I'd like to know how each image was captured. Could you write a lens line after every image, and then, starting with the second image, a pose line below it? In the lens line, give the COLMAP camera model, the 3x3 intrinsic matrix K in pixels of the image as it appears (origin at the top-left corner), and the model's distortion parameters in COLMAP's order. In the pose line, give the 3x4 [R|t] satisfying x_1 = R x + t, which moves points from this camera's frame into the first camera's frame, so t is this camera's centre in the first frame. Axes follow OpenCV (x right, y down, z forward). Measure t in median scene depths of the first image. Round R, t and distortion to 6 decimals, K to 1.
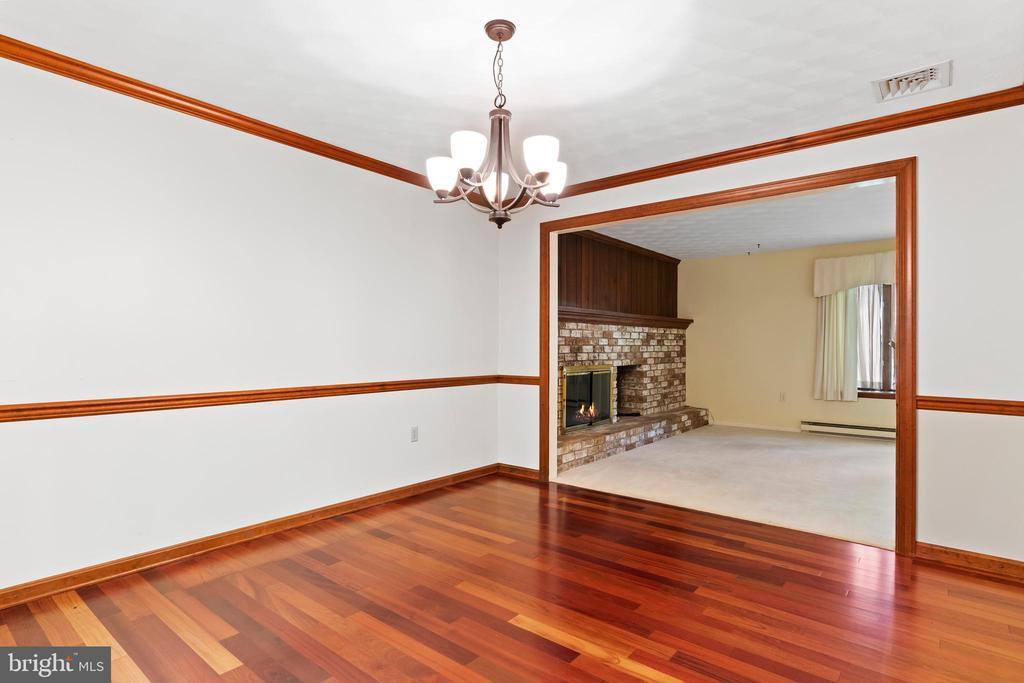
lens RADIAL K [[528.5, 0, 512.8], [0, 528.5, 351.3], [0, 0, 1]] dist [0.000271, 0.000571]
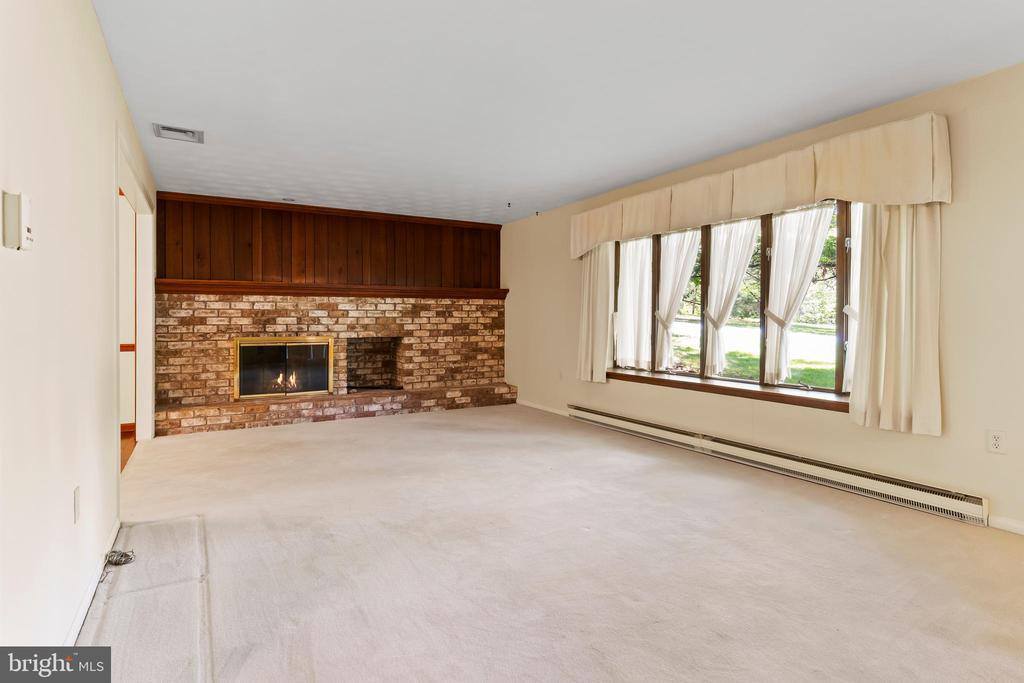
lens RADIAL K [[525.1, 0, 510.2], [0, 525.1, 325.5], [0, 0, 1]] dist [-0.000842, 0.000574]
pose [[0.934931, 0.000777, -0.354827, 0.844541], [-0.000593, 1.000000, 0.000629, 0.003639], [0.354828, -0.000378, 0.934932, 0.183179]]
